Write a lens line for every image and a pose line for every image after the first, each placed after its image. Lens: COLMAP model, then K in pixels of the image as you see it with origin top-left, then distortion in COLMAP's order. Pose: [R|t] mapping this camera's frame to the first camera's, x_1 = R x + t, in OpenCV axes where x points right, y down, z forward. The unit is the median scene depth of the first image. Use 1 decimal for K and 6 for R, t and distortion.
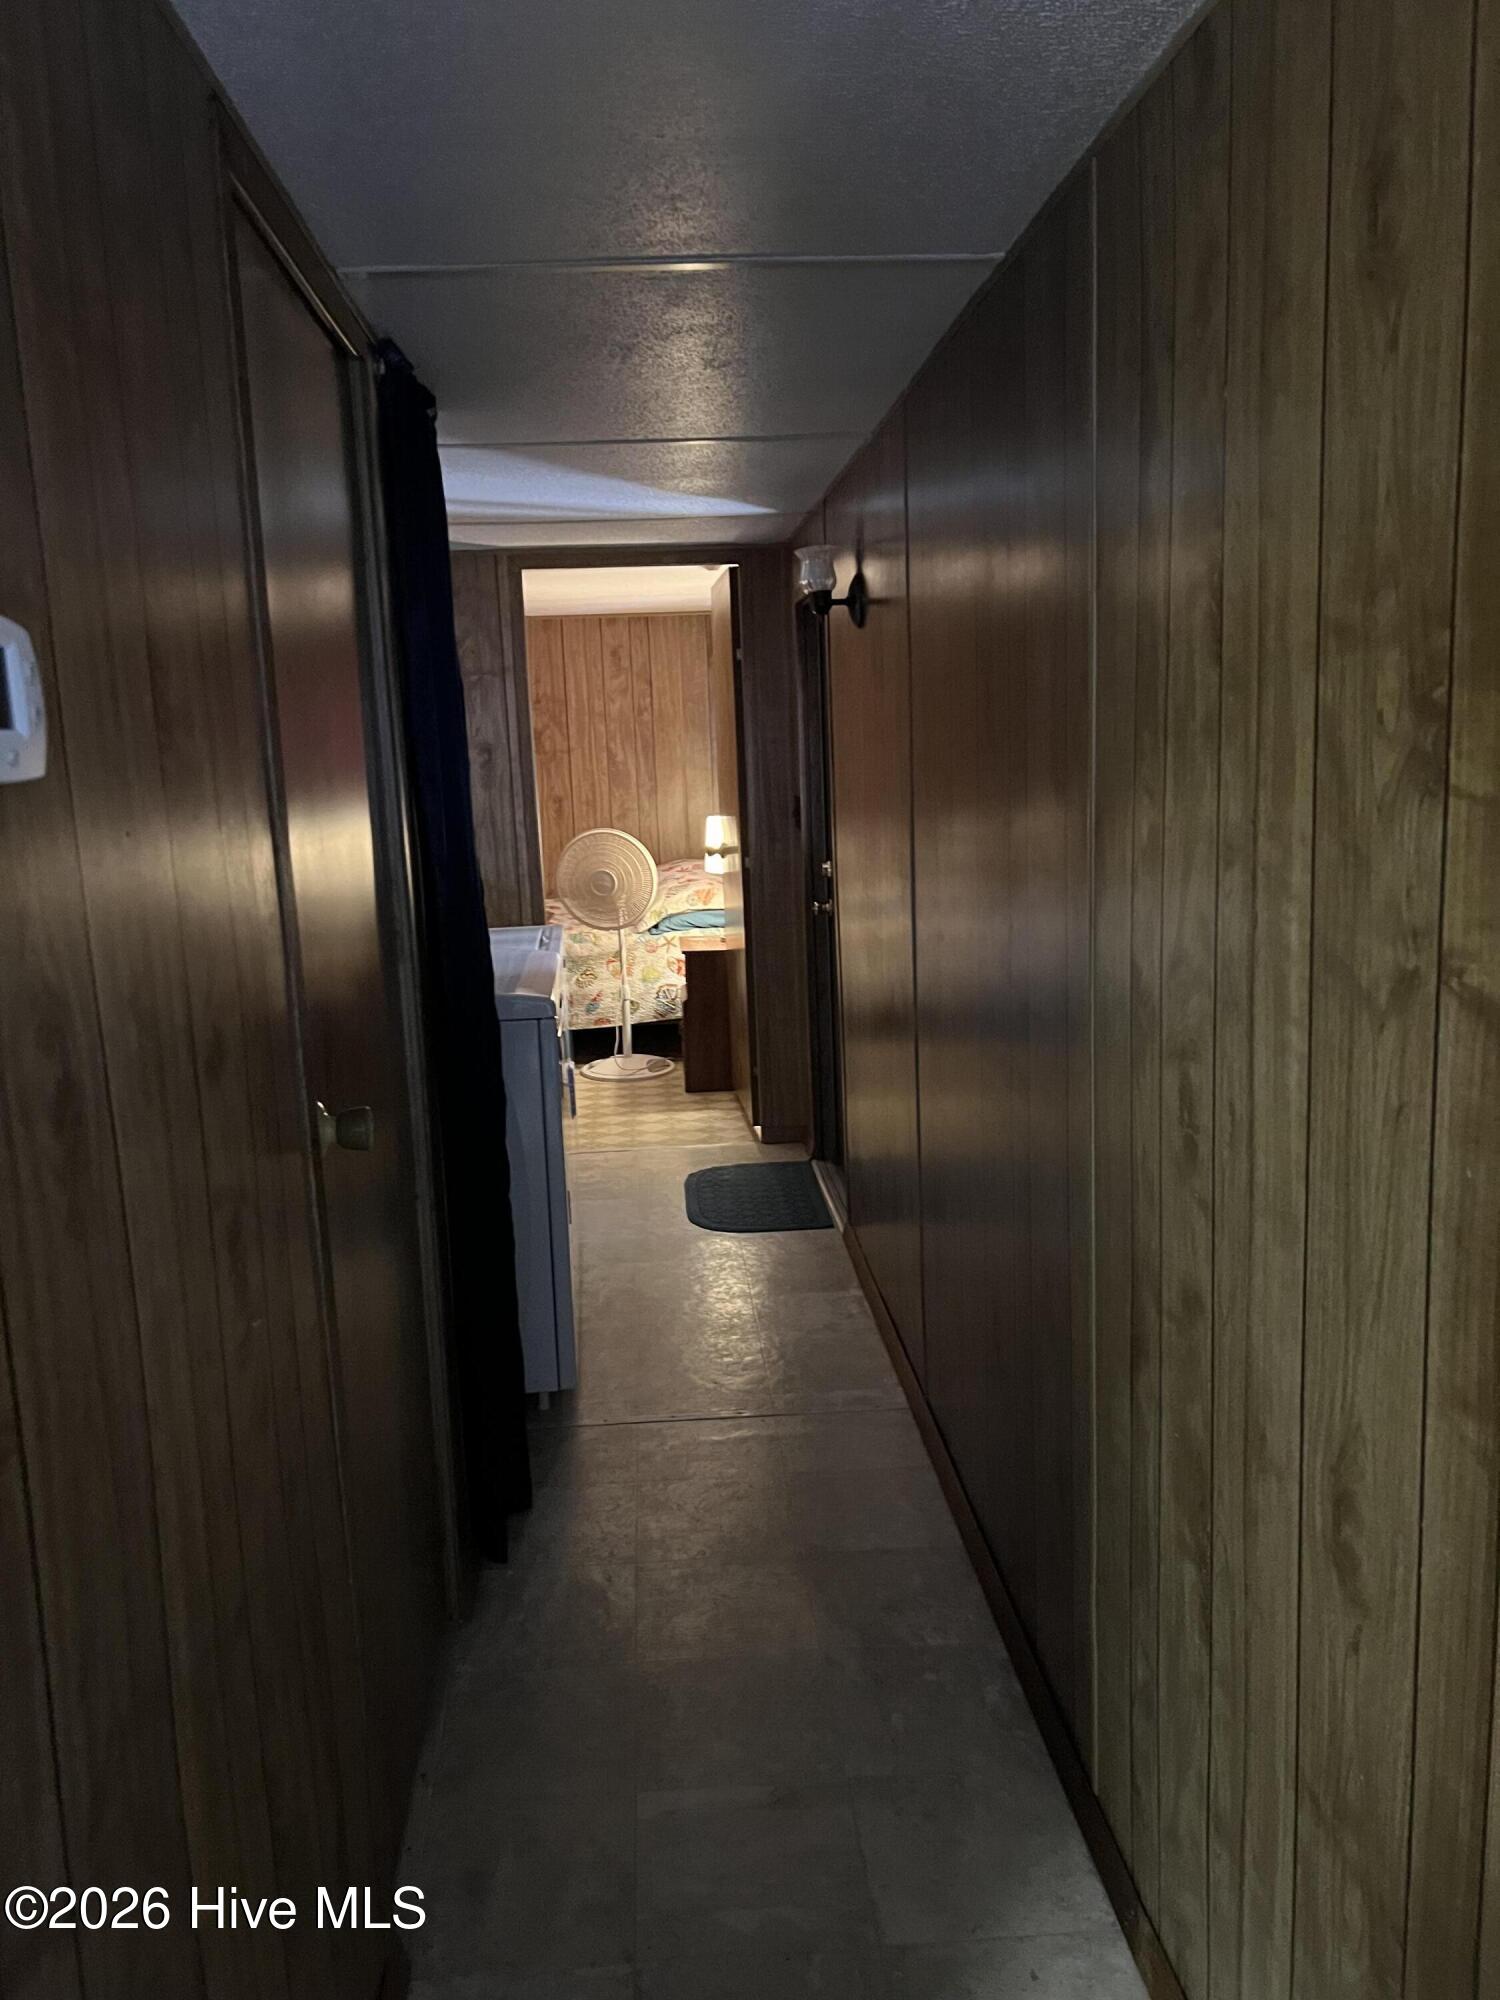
lens RADIAL K [[1502.6, 0, 752.8], [0, 1502.6, 999.4], [0, 0, 1]] dist [0.015782, 0.003035]
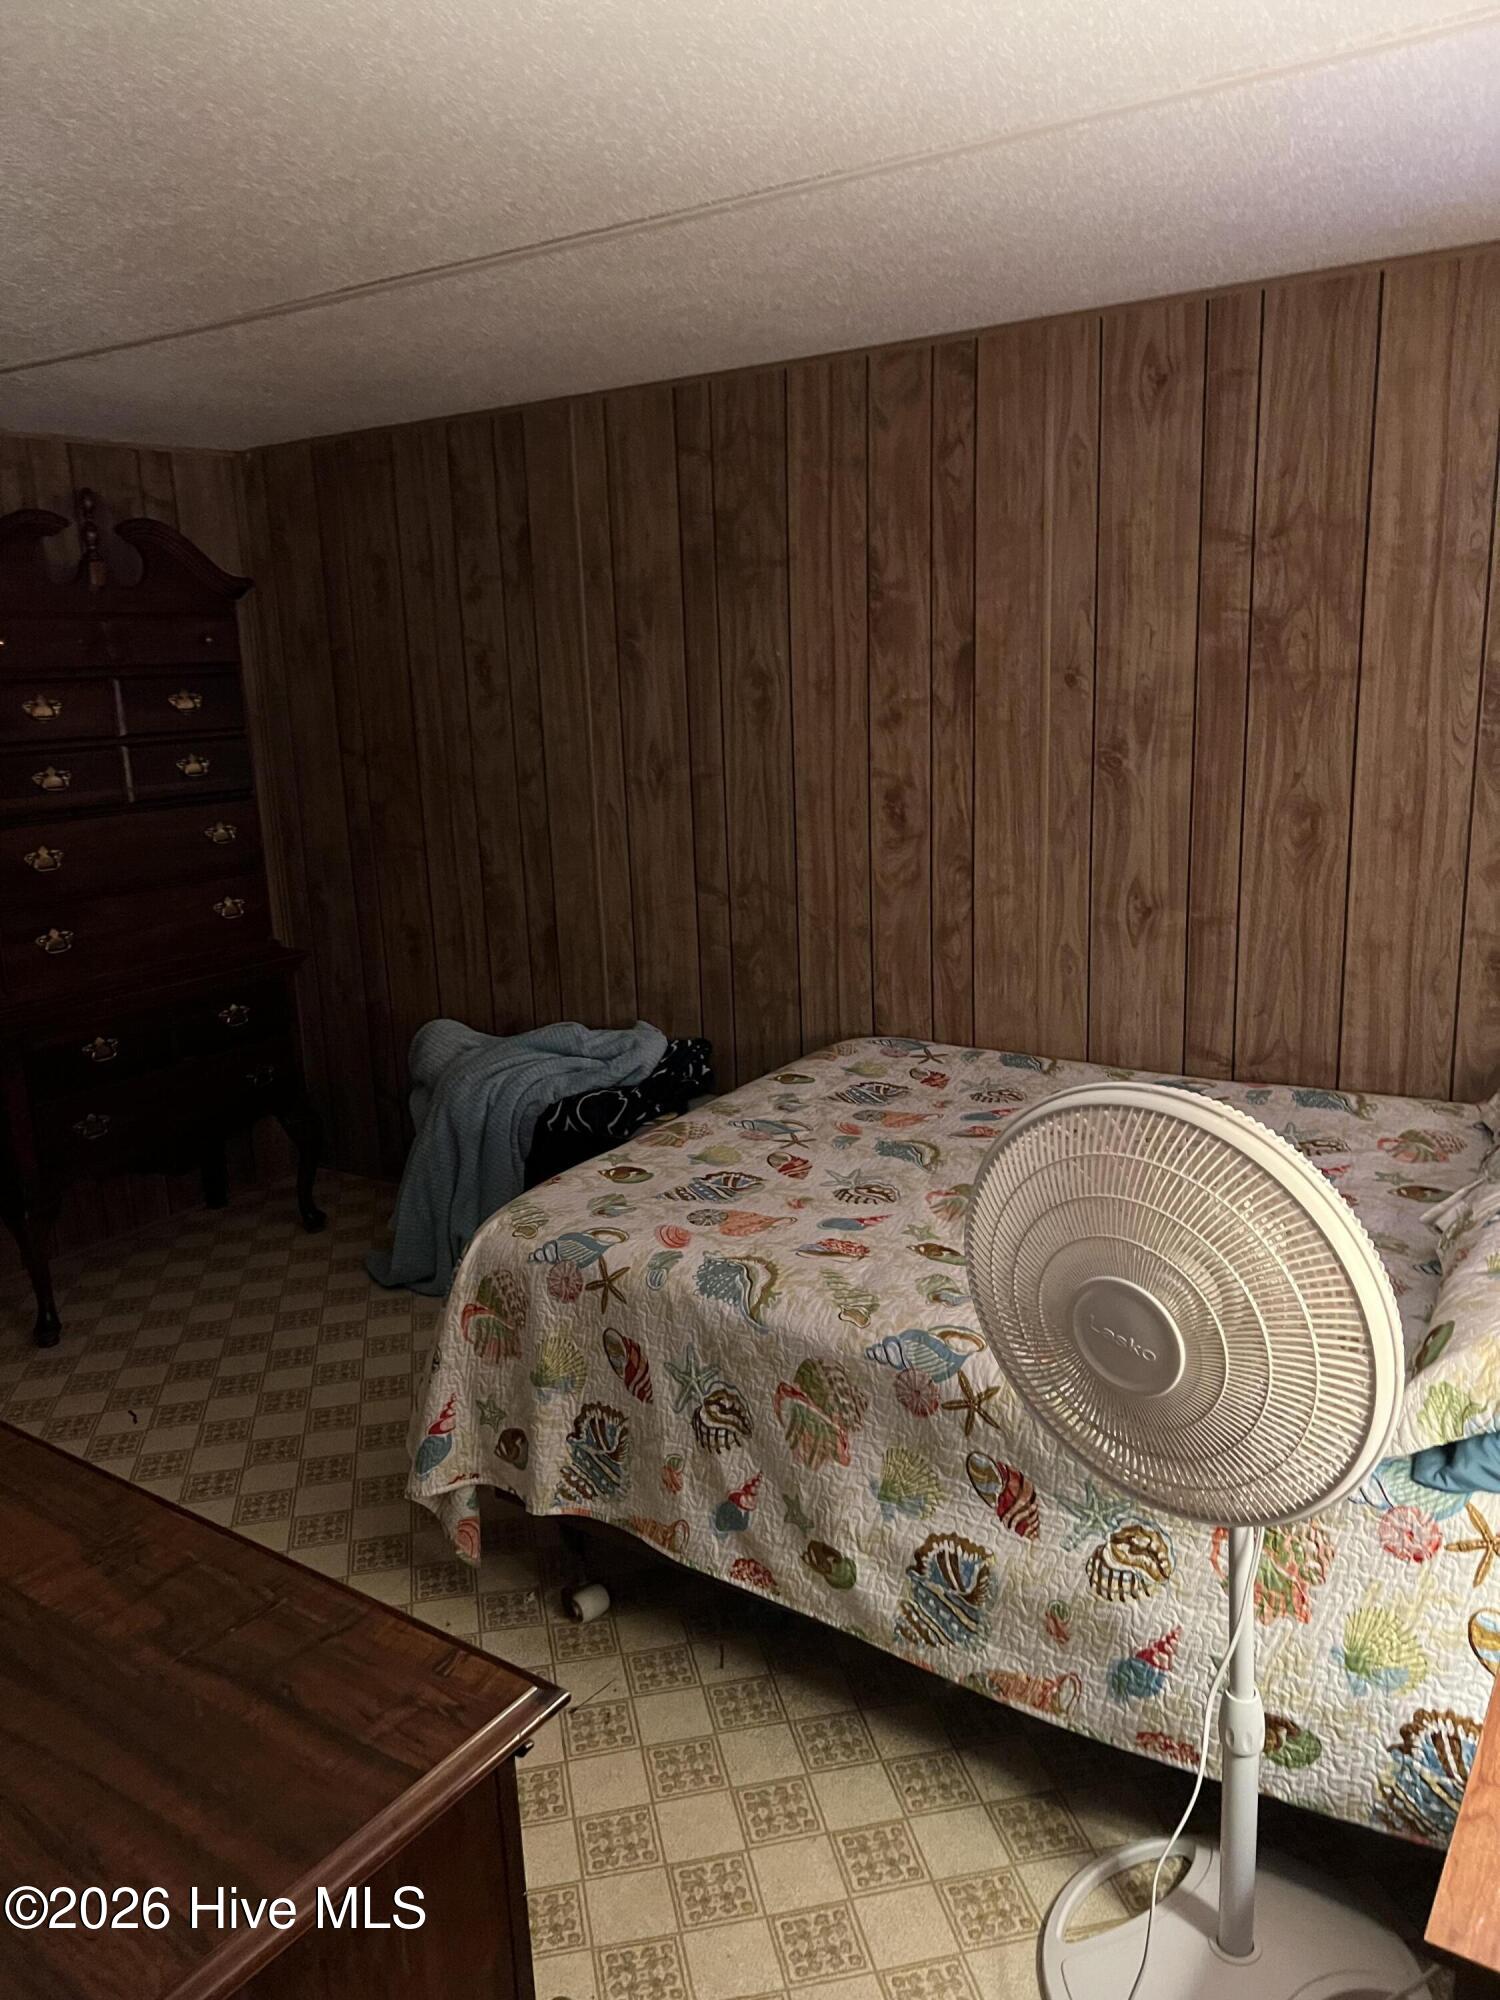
lens RADIAL K [[1502.6, 0, 747.7], [0, 1502.6, 1008.4], [0, 0, 1]] dist [0.015782, 0.003035]
pose [[0.797410, 0.146865, -0.585293, -0.019818], [-0.101135, 0.988738, 0.110312, -0.113632], [0.594902, -0.028771, 0.803283, 0.639156]]
